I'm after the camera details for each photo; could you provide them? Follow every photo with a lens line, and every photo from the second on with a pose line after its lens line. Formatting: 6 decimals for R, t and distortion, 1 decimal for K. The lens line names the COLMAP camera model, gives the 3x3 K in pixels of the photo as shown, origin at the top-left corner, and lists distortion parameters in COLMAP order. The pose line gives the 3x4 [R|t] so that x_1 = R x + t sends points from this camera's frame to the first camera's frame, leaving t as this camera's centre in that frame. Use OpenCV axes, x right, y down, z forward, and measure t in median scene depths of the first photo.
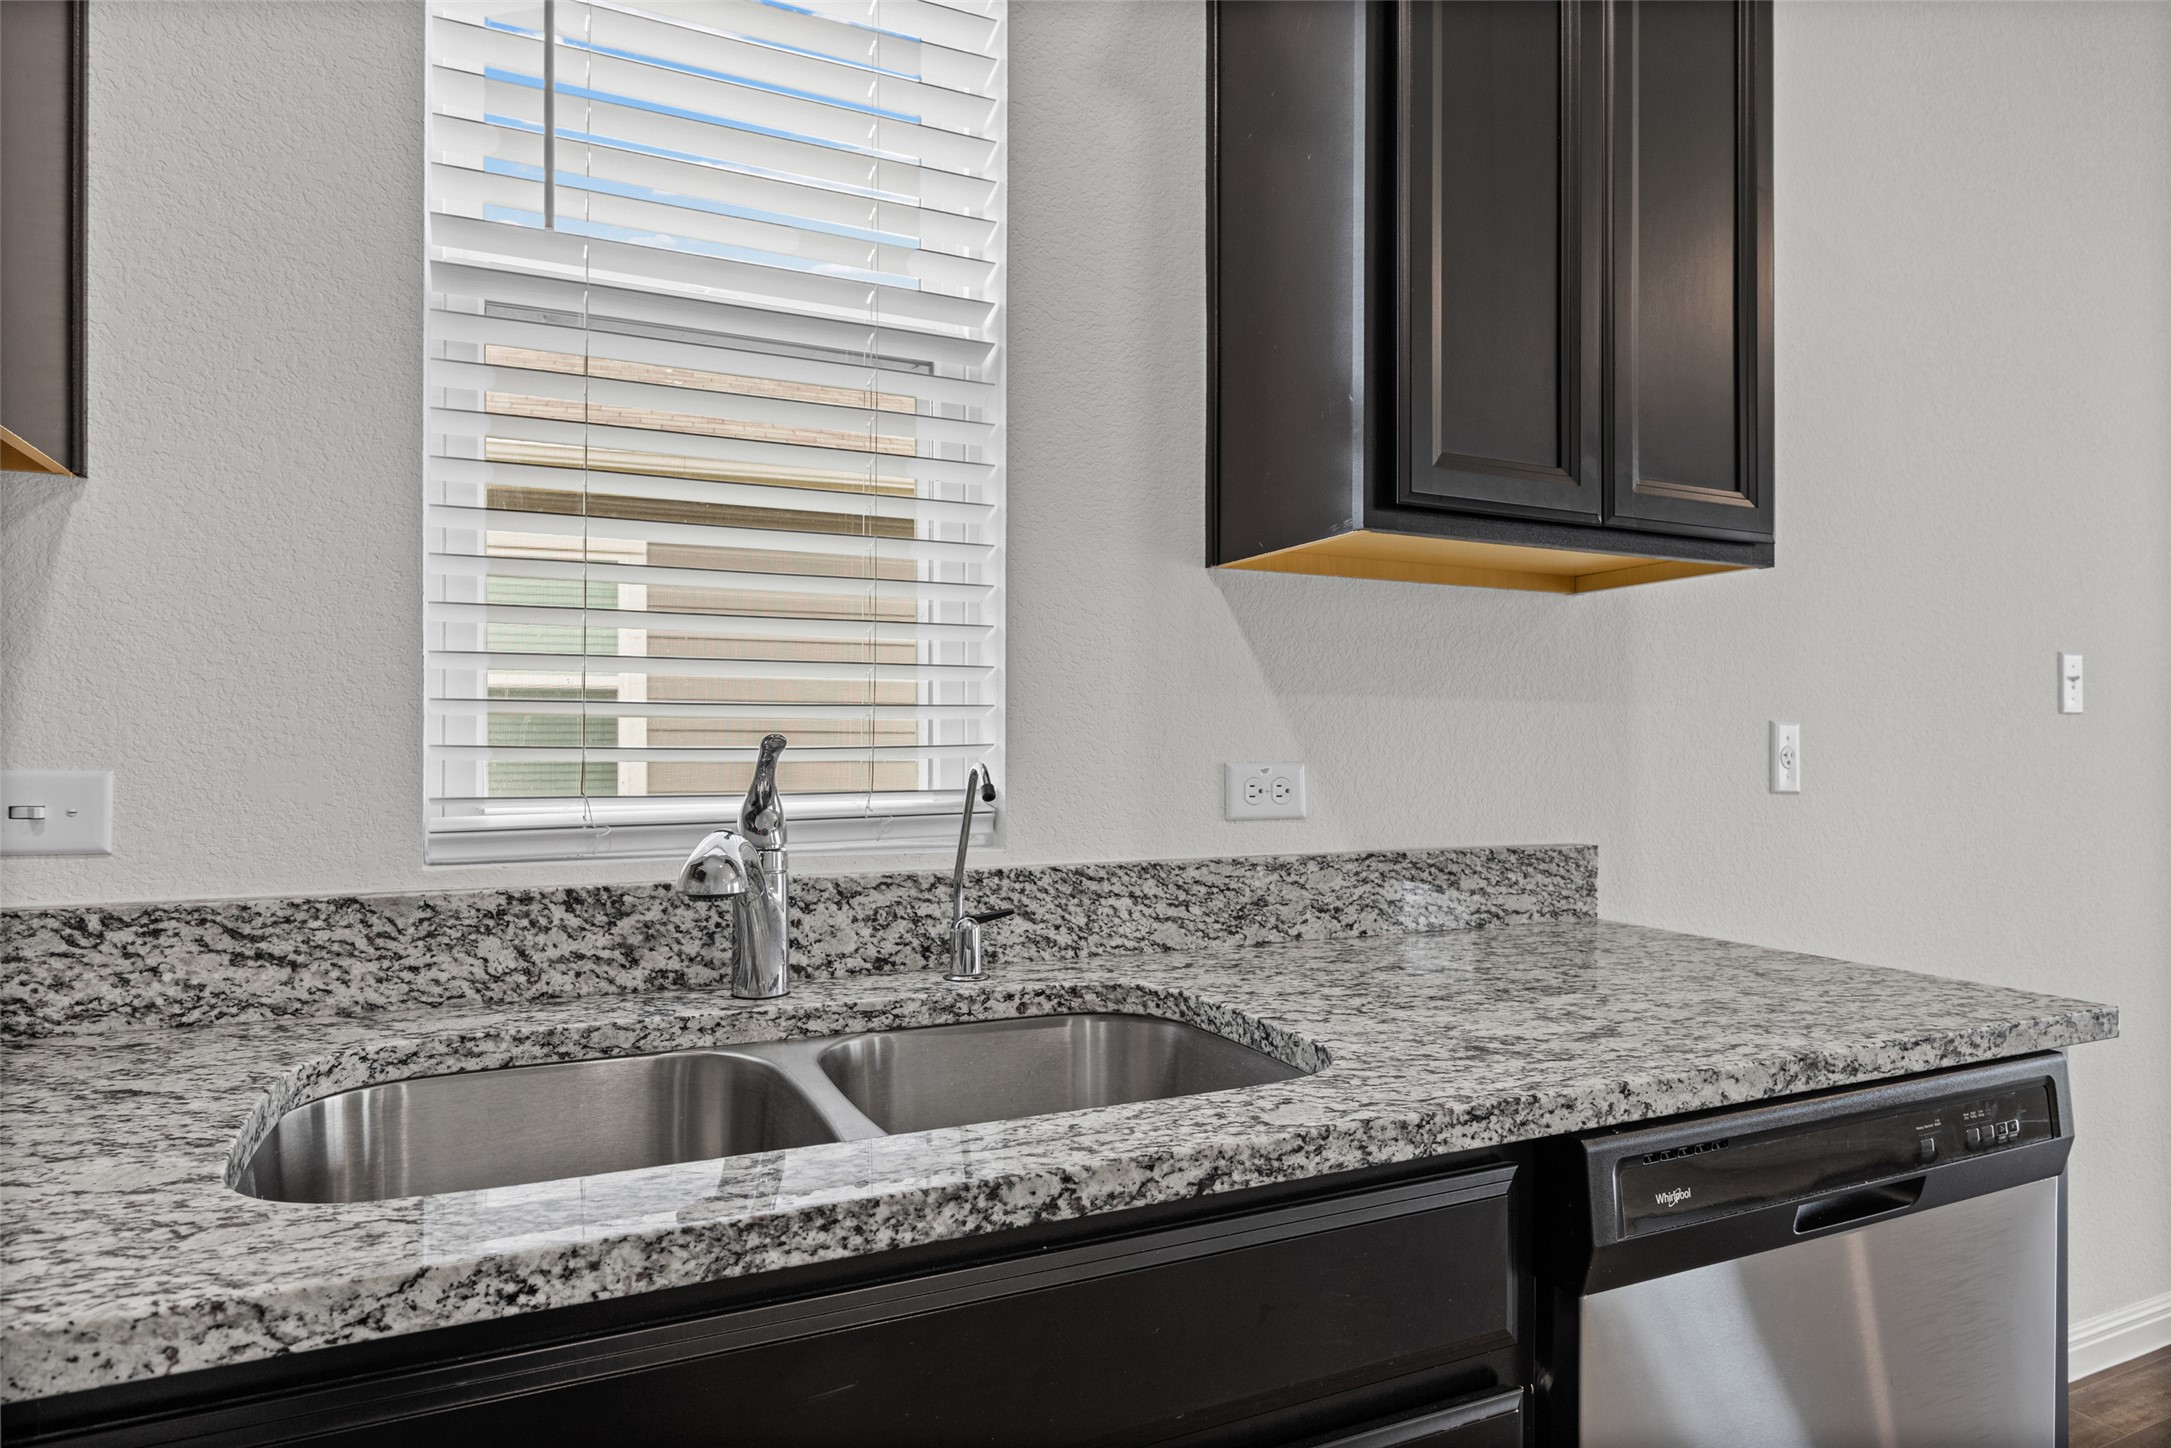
lens RADIAL K [[1280.9, 0, 1089.9], [0, 1280.9, 723.3], [0, 0, 1]] dist [-0.001459, -0.000479]
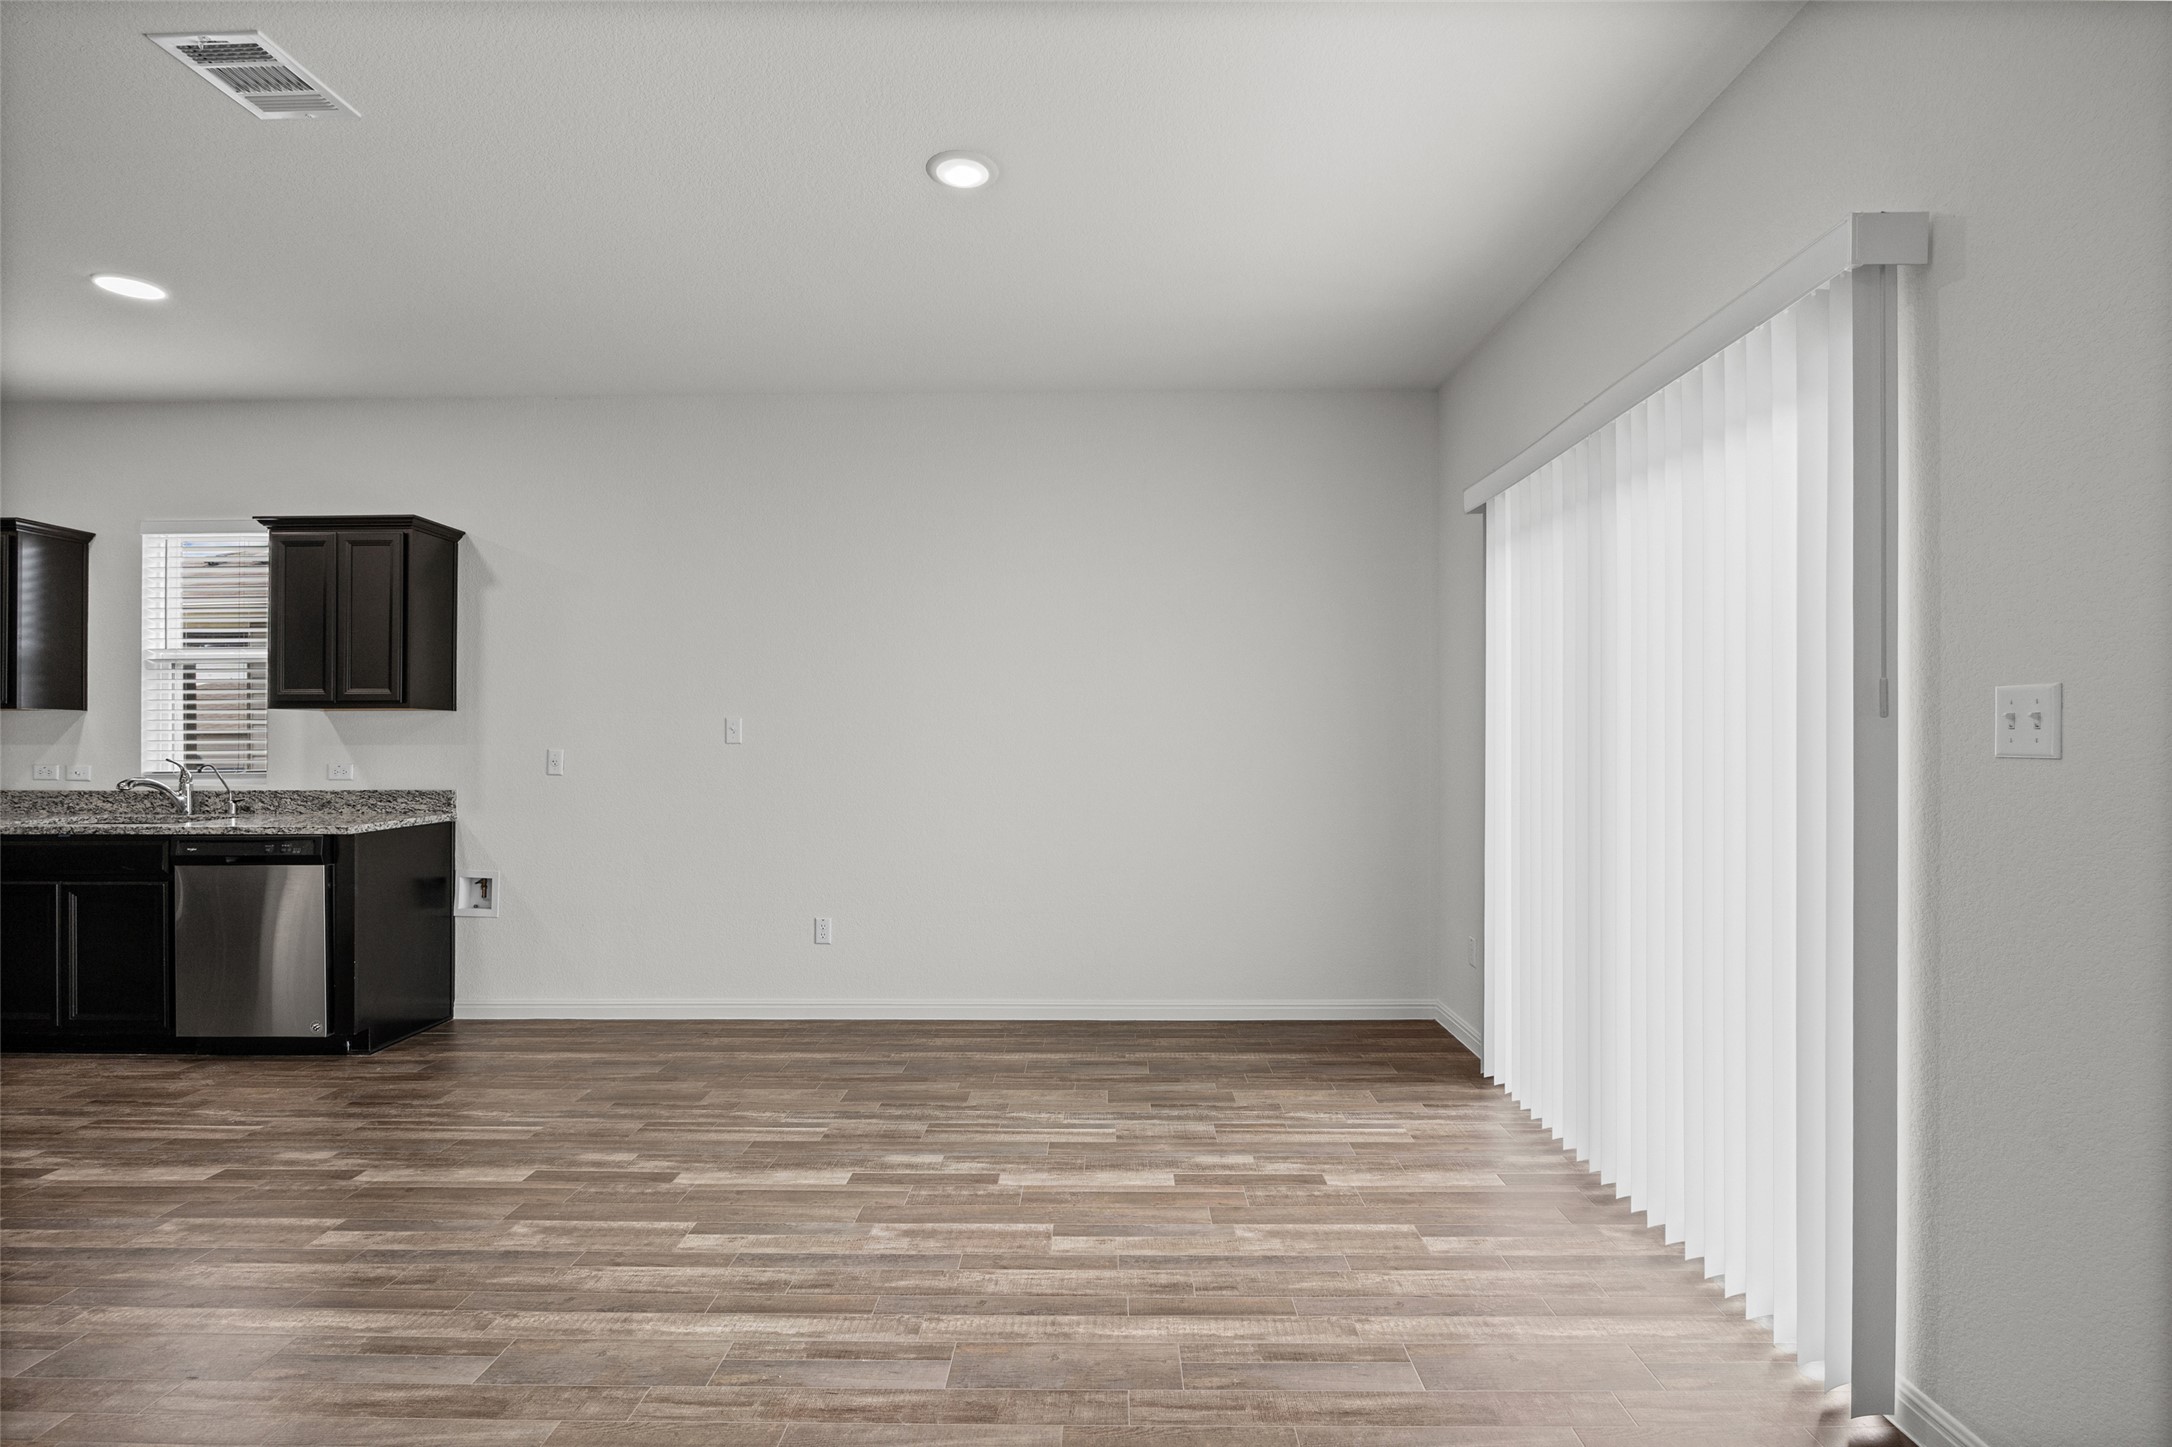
lens RADIAL K [[1037.4, 0, 1090.0], [0, 1037.4, 735.8], [0, 0, 1]] dist [-0.003645, -0.000533]
pose [[0.882159, -0.010825, -0.470826, 3.603225], [0.015260, 0.999868, 0.005603, -0.035370], [0.470703, -0.012128, 0.882208, -0.615031]]
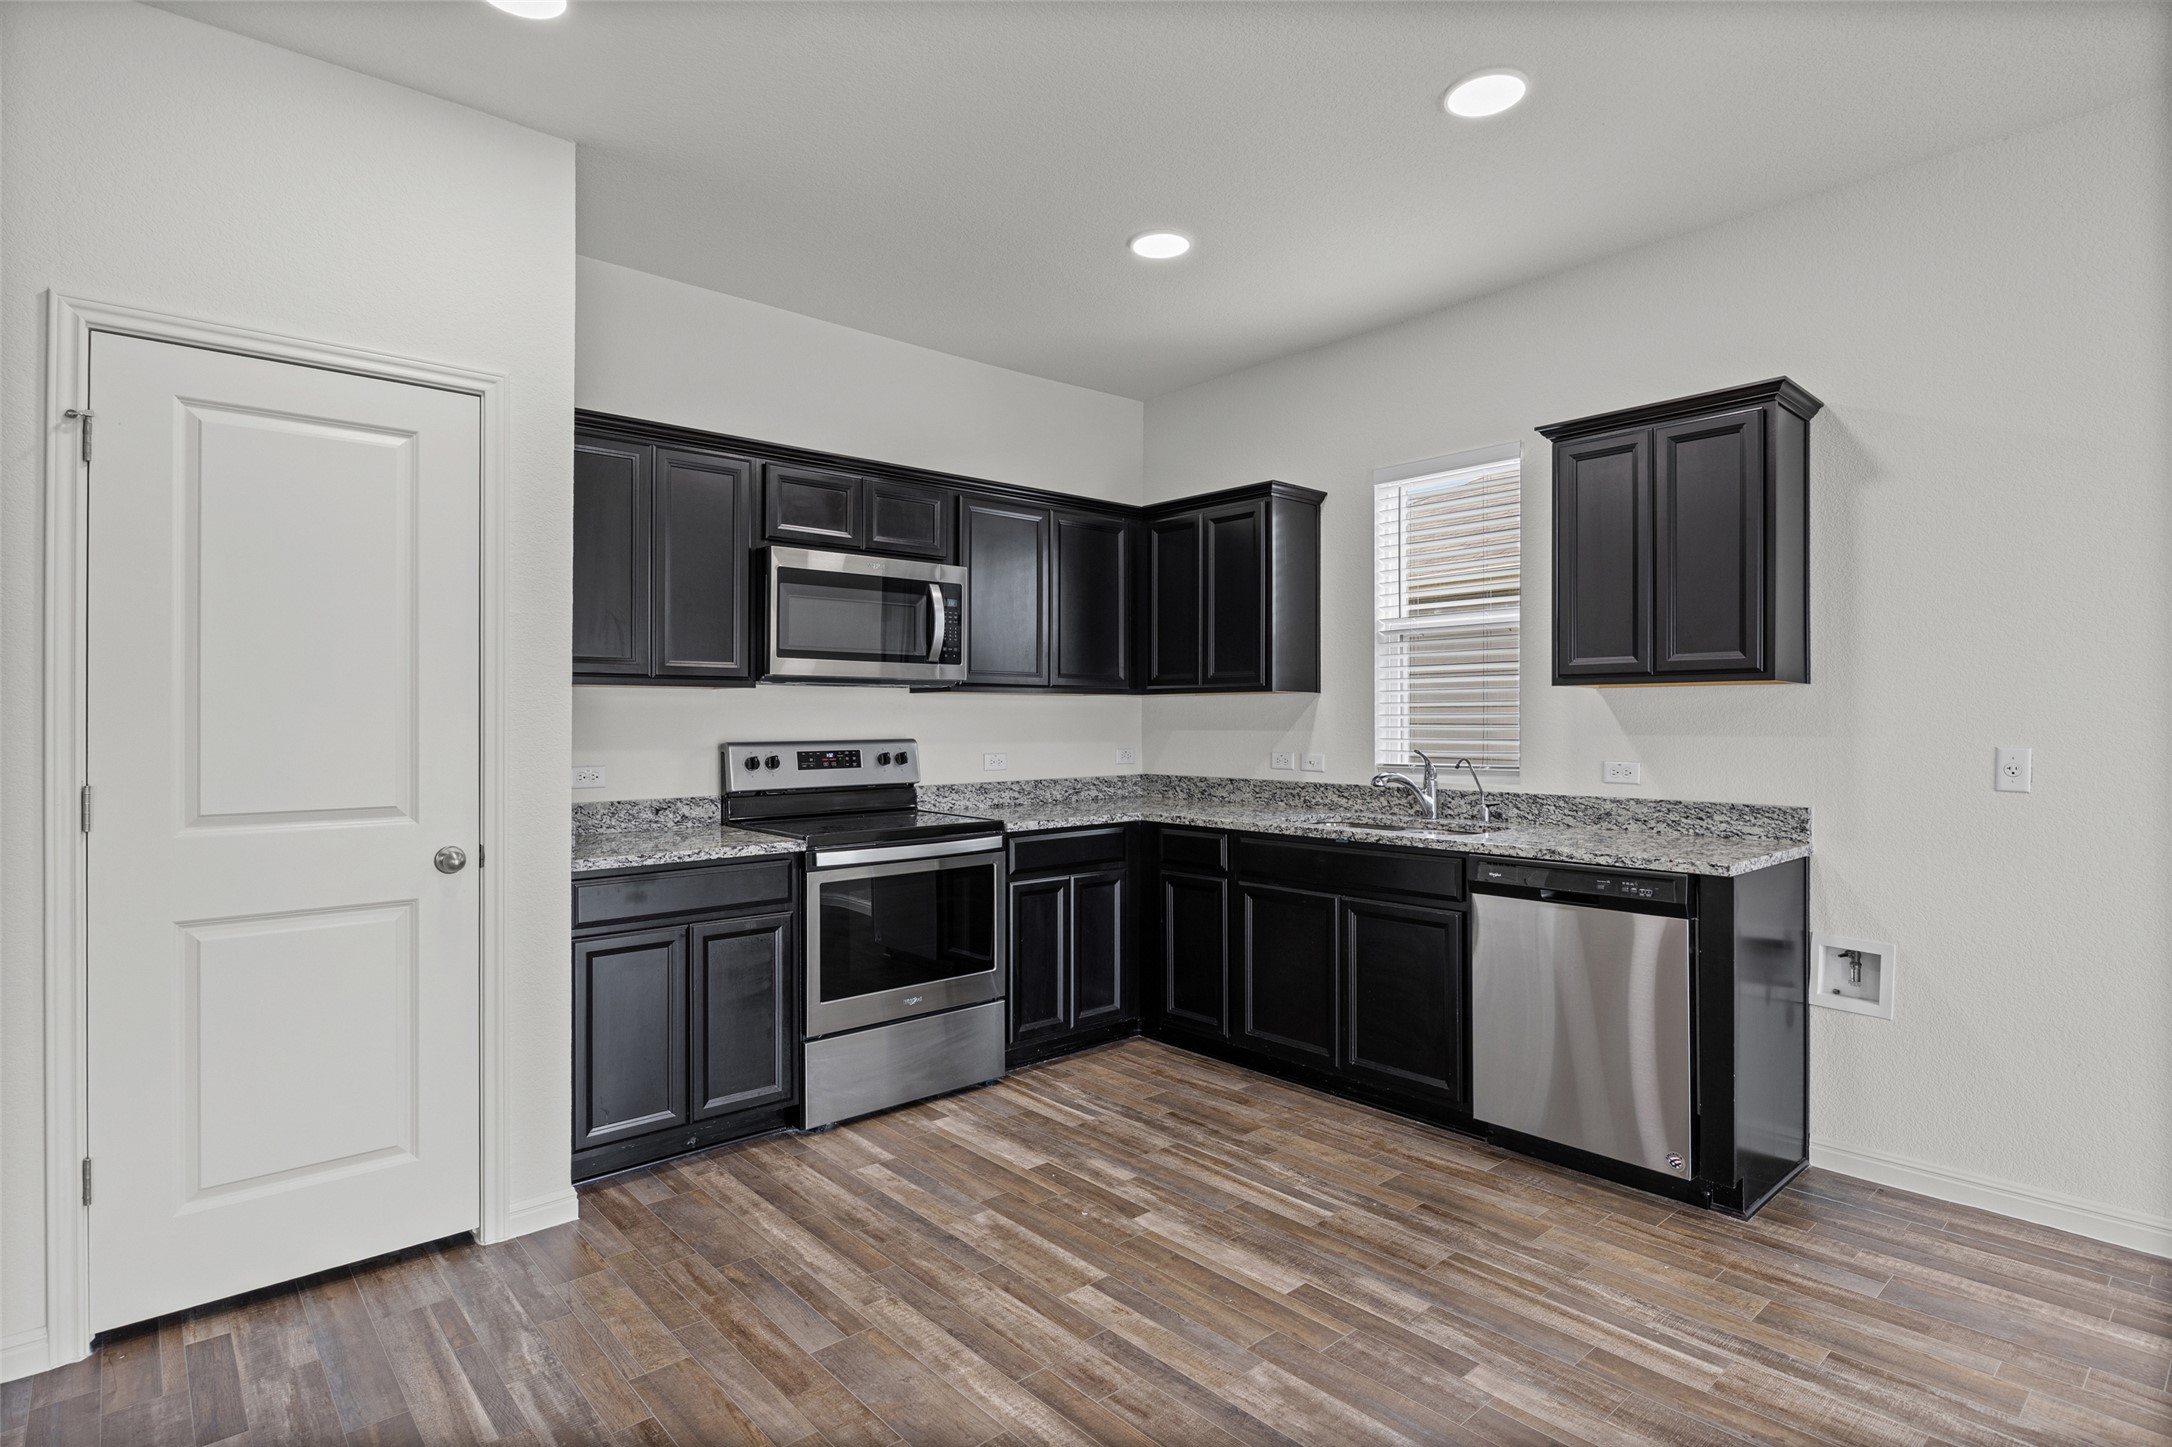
lens RADIAL K [[1107.0, 0, 1092.4], [0, 1107.0, 722.1], [0, 0, 1]] dist [0.001382, 0.000389]
pose [[0.265087, -0.007235, -0.964197, 2.150311], [0.012423, 0.999914, -0.004087, -0.056866], [0.964145, -0.010895, 0.265154, -0.664453]]
